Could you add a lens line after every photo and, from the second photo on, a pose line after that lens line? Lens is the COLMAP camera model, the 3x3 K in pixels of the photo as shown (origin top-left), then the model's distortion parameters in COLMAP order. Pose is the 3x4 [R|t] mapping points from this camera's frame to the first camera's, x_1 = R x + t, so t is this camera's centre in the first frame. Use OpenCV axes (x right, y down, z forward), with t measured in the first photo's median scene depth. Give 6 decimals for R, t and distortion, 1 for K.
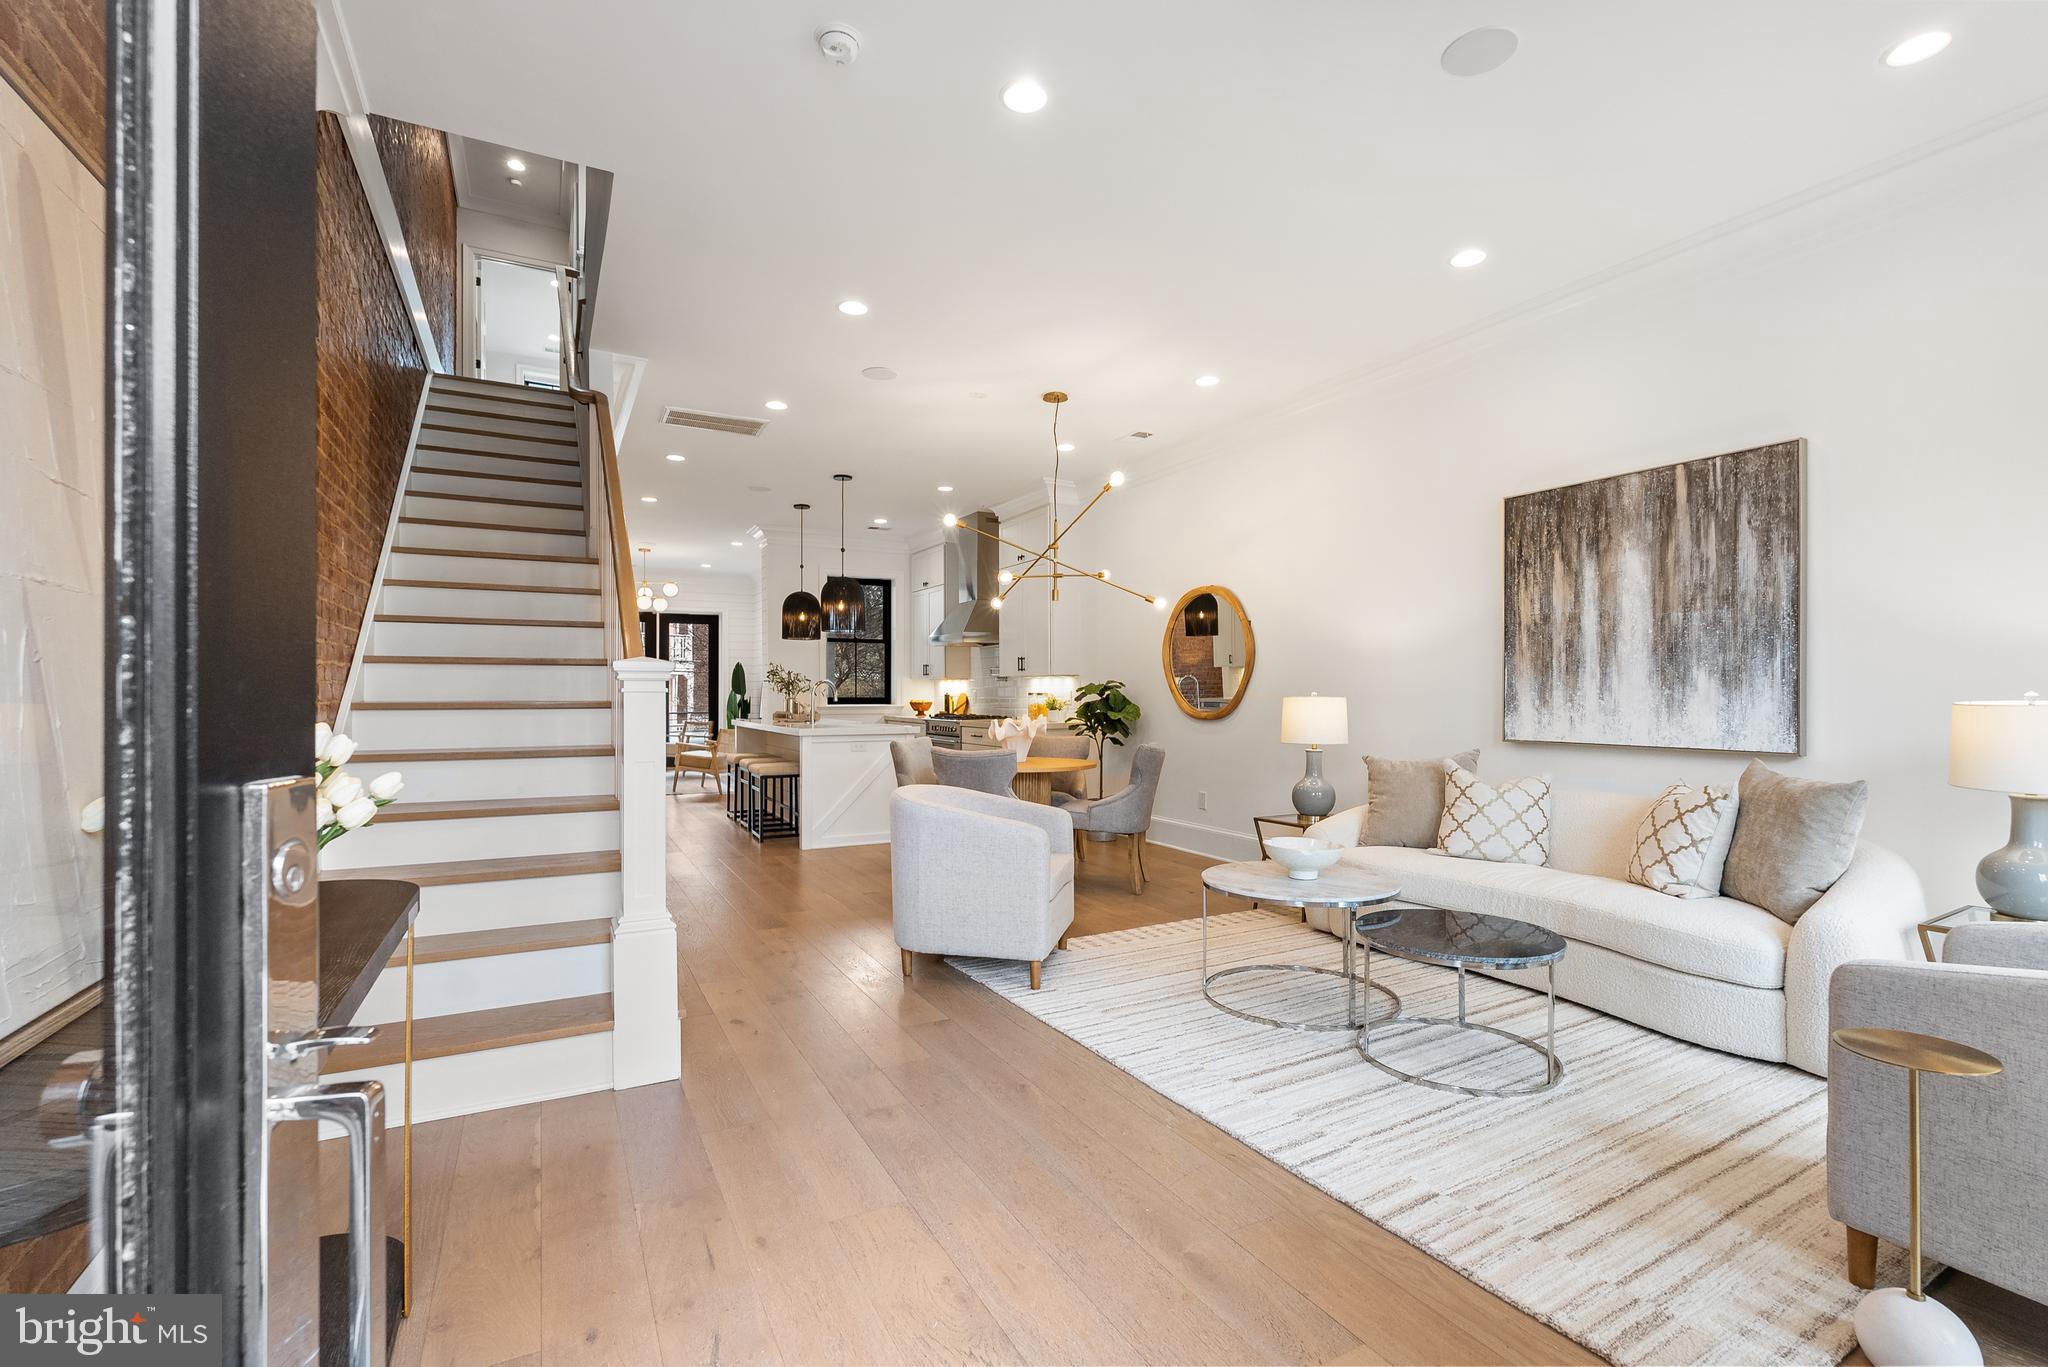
lens RADIAL K [[886.1, 0, 1037.5], [0, 886.1, 683.1], [0, 0, 1]] dist [-0.002030, 0.000547]
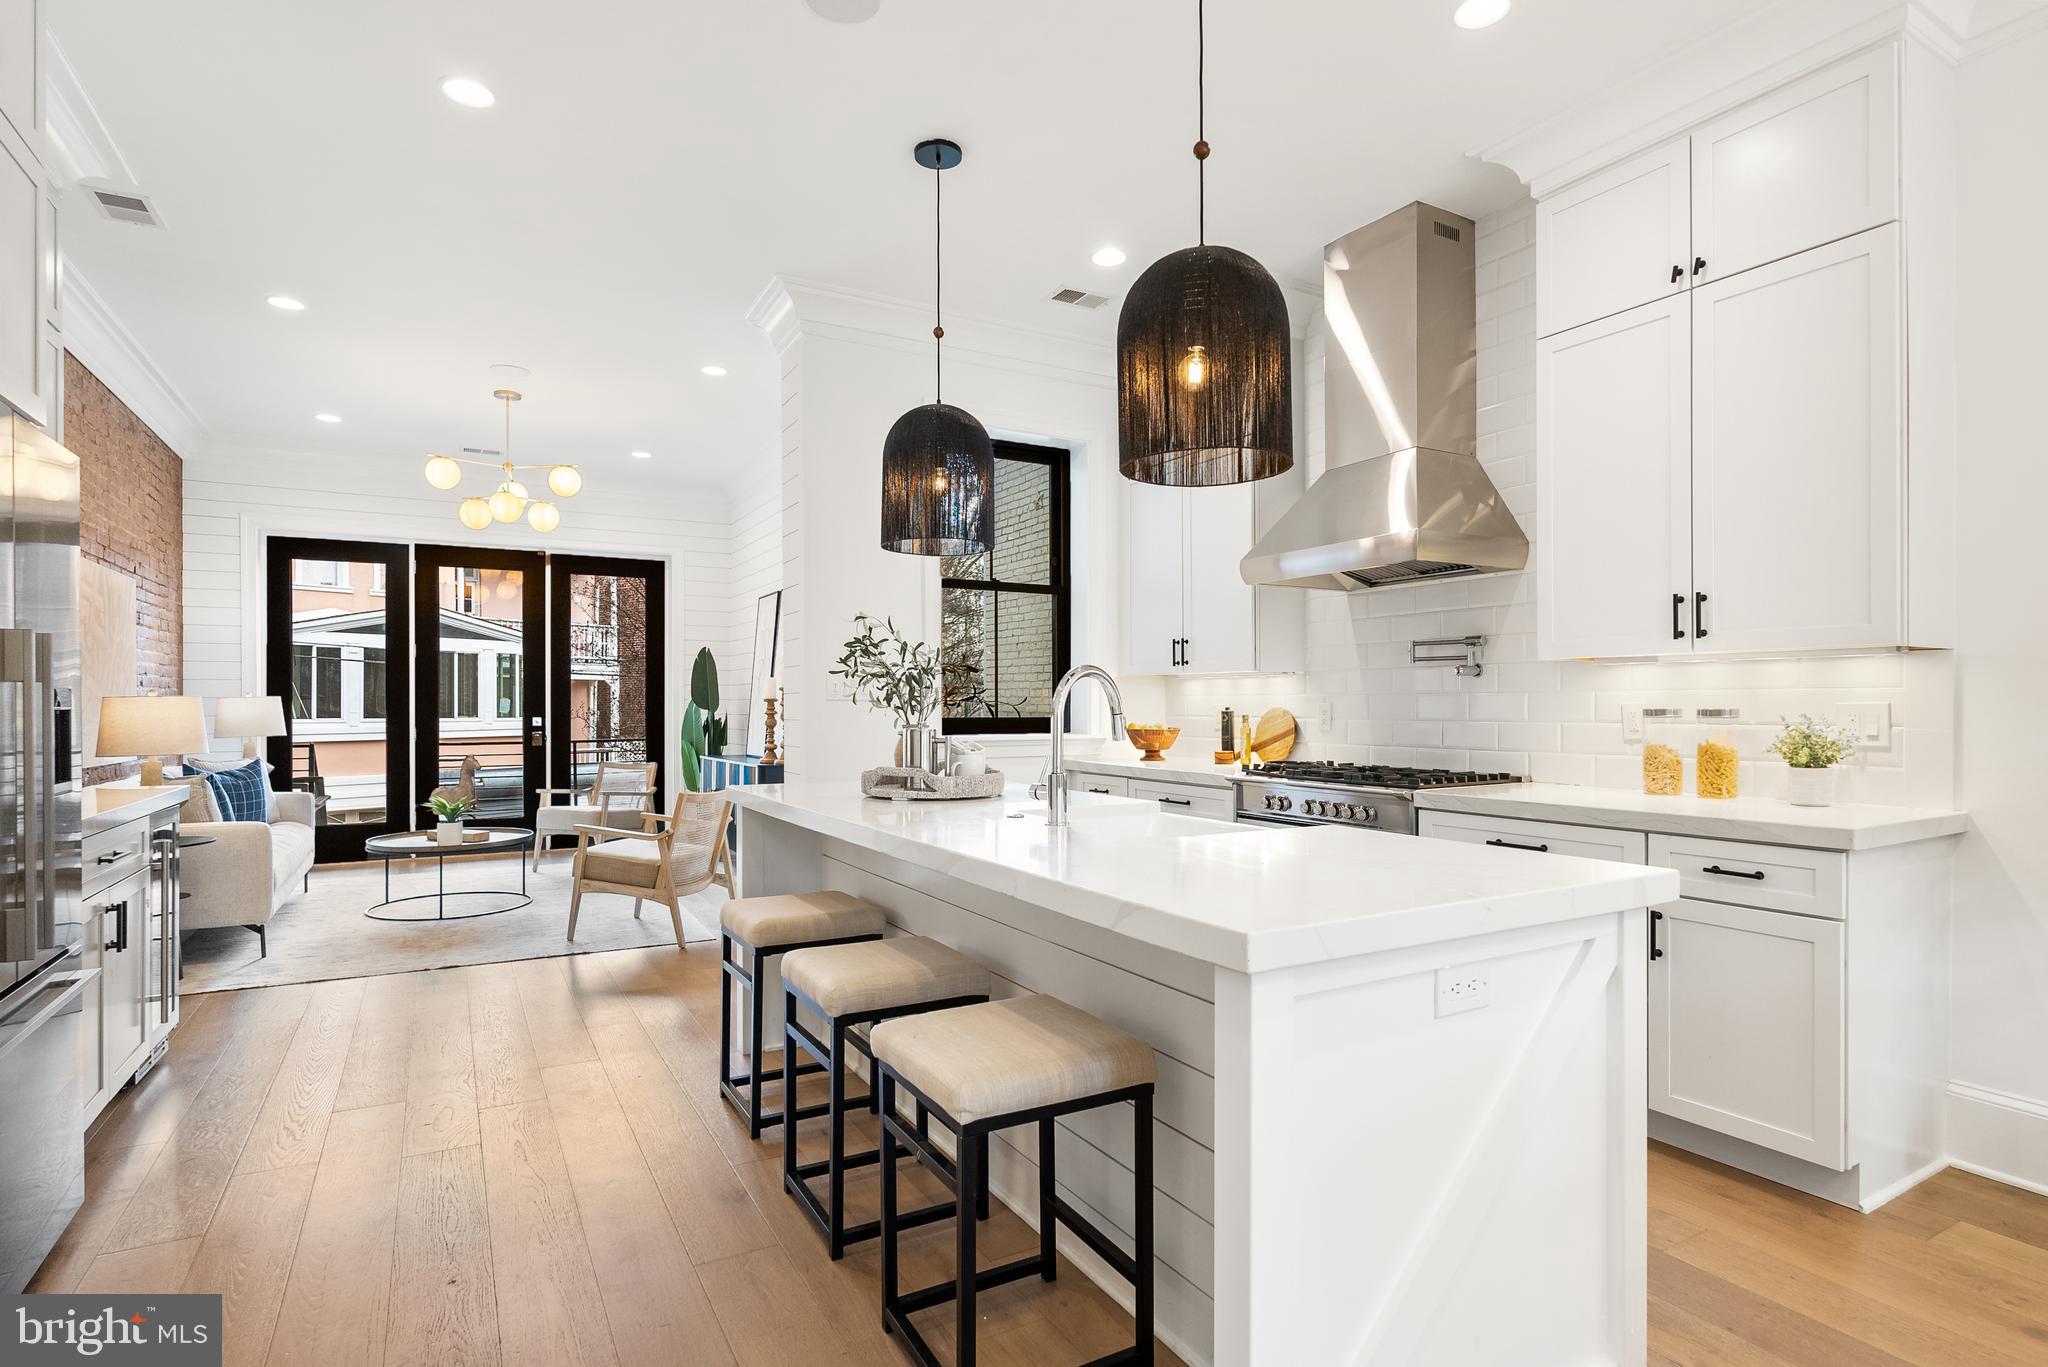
lens RADIAL K [[1052.6, 0, 1017.9], [0, 1052.6, 698.2], [0, 0, 1]] dist [-0.002192, -0.000067]
pose [[0.999953, -0.003520, -0.009005, -0.158184], [0.003580, 0.999971, 0.006716, 0.003091], [0.008981, -0.006748, 0.999937, 0.410761]]
